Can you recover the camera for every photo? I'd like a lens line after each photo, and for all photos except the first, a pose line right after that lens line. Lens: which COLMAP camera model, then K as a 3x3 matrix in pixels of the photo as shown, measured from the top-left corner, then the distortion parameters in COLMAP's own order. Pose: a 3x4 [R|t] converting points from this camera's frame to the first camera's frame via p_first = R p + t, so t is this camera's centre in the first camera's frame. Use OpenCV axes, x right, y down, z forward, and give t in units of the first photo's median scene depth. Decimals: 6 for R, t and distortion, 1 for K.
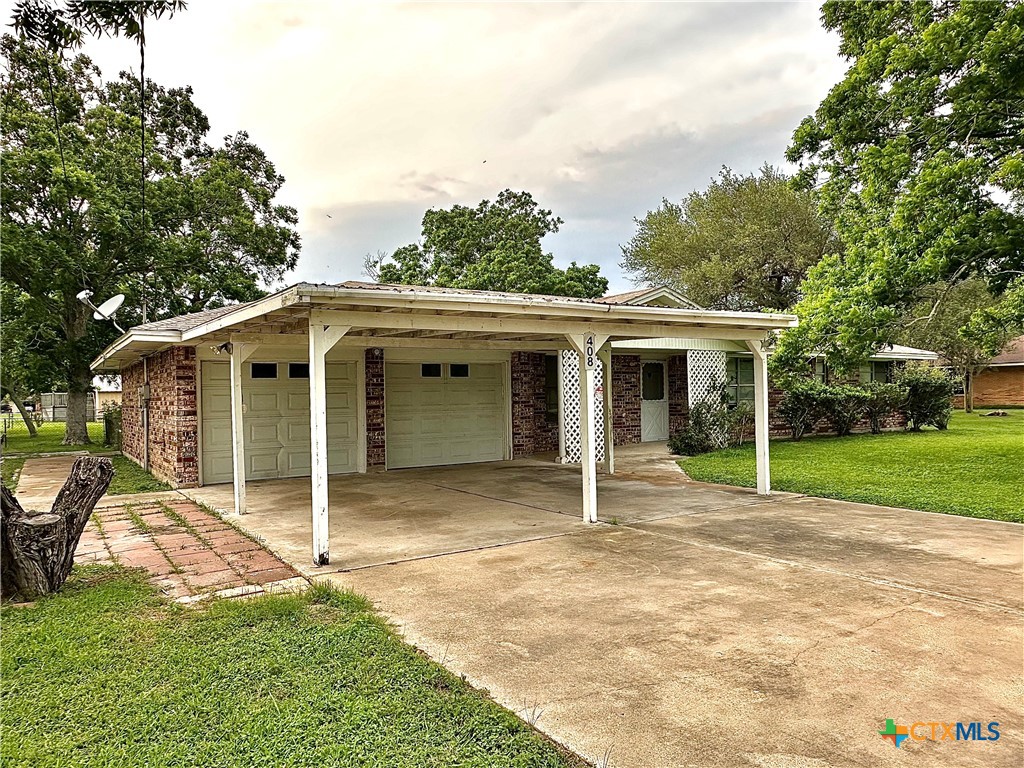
lens RADIAL K [[705.4, 0, 512.0], [0, 705.4, 384.0], [0, 0, 1]] dist [-0.003270, 0.003384]
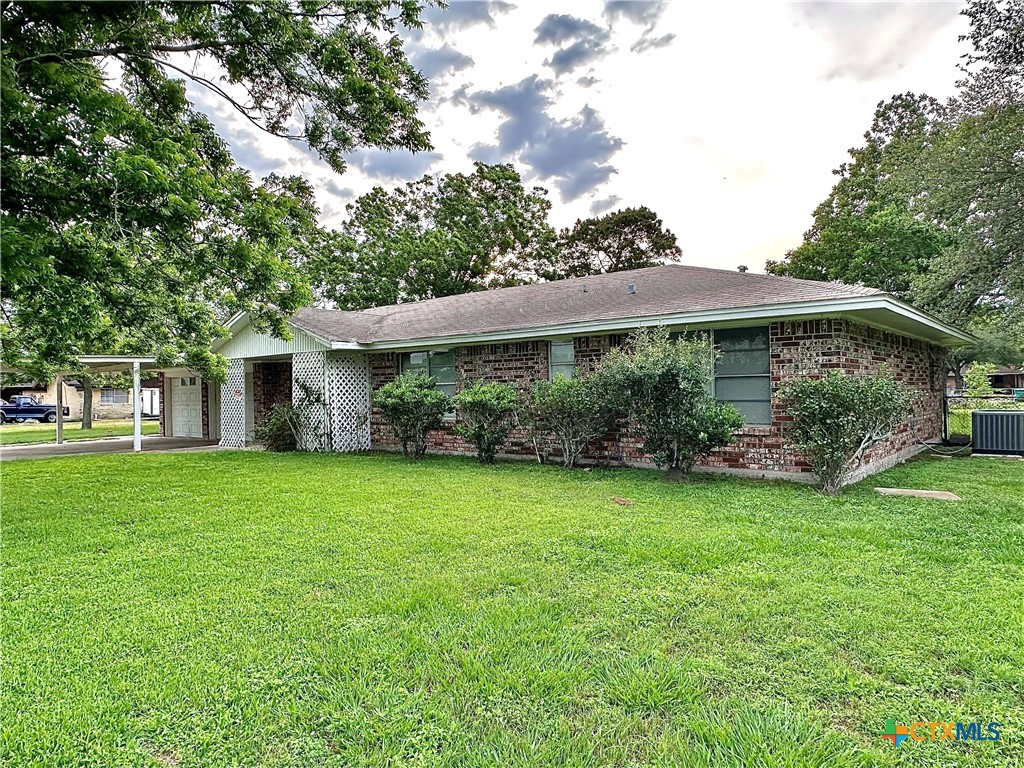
lens RADIAL K [[661.6, 0, 512.0], [0, 661.6, 384.0], [0, 0, 1]] dist [0.004183, -0.000184]
pose [[0.287859, 0.007740, -0.957642, 1.454757], [0.036483, 0.999153, 0.019042, -0.012492], [0.956978, -0.040419, 0.287332, 1.169133]]
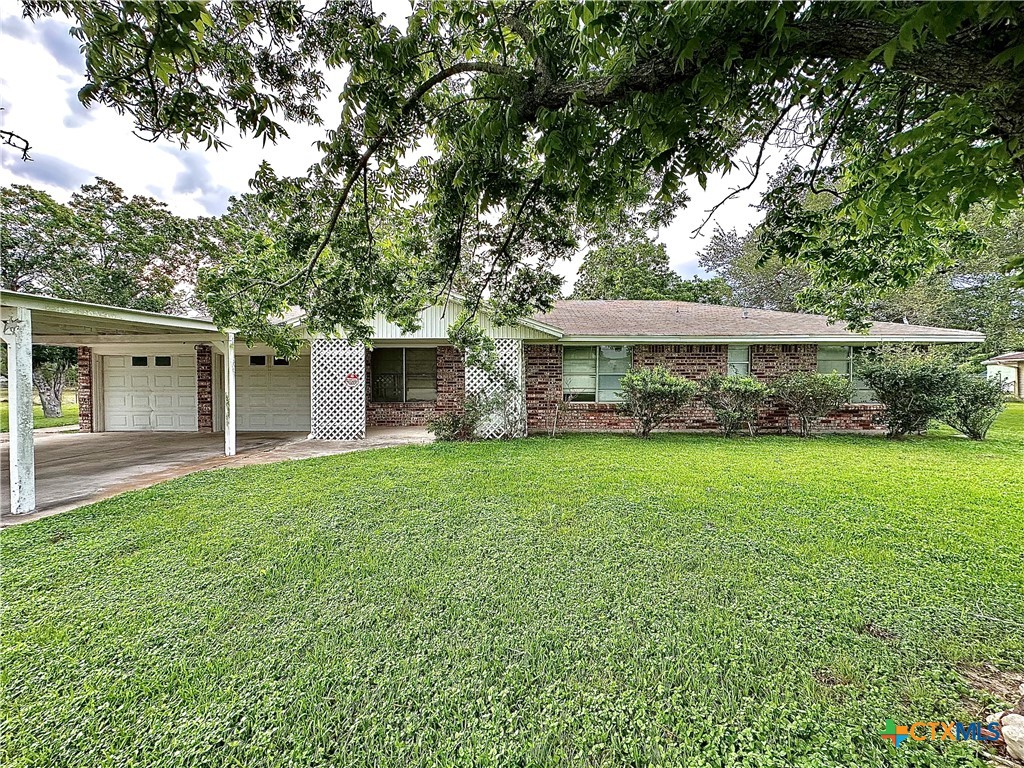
lens RADIAL K [[407.6, 0, 512.0], [0, 407.6, 384.0], [0, 0, 1]] dist [-0.000638, -0.000145]
pose [[0.823809, 0.026174, -0.566262, 0.728357], [-0.005990, 0.999280, 0.037475, -0.006412], [0.566835, -0.027480, 0.823373, 0.628885]]
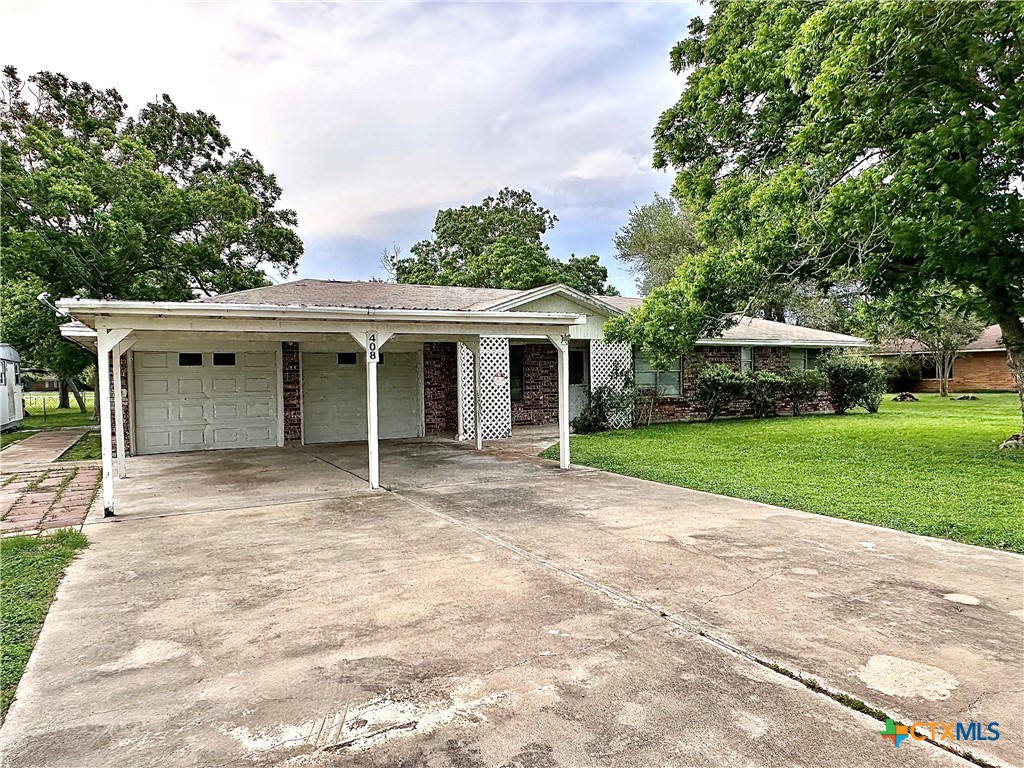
lens RADIAL K [[661.6, 0, 512.0], [0, 661.6, 384.0], [0, 0, 1]] dist [0.004183, -0.000184]
pose [[0.996484, 0.003713, -0.083704, 0.243246], [-0.001439, 0.999629, 0.027212, -0.007676], [0.083774, -0.026996, 0.996119, -0.056299]]
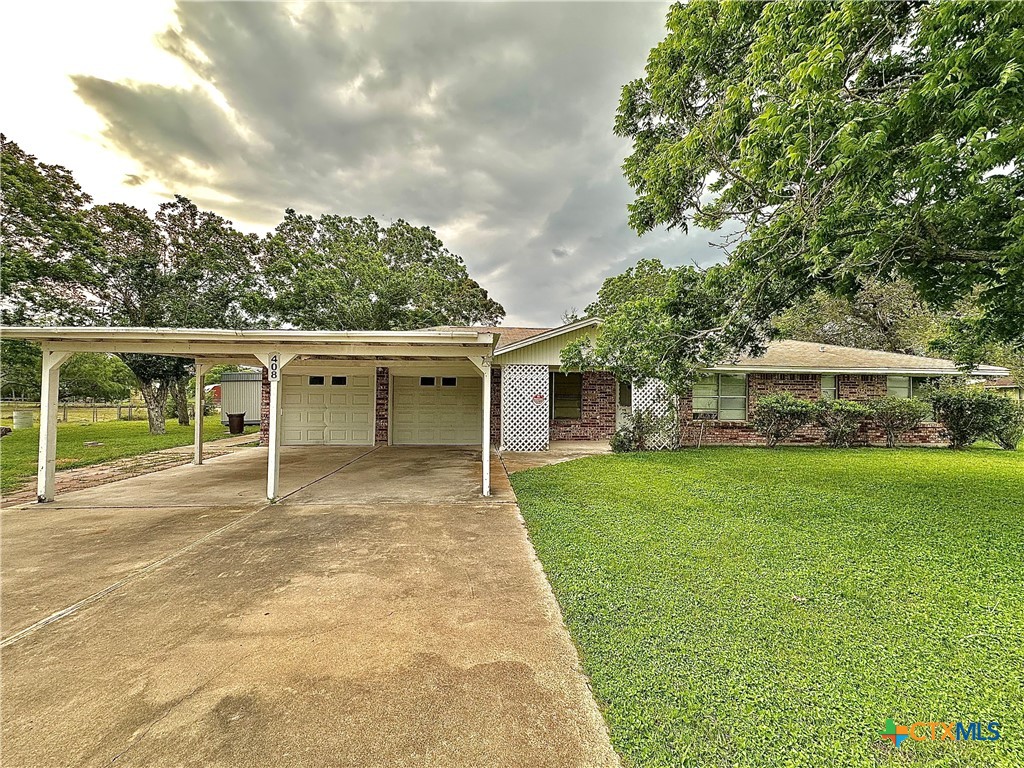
lens RADIAL K [[422.0, 0, 512.0], [0, 422.0, 384.0], [0, 0, 1]] dist [-0.000179, -0.000423]
pose [[0.875217, 0.011253, -0.483600, 0.480202], [-0.018138, 0.999790, -0.009562, -0.008351], [0.483391, 0.017141, 0.875237, 0.293583]]
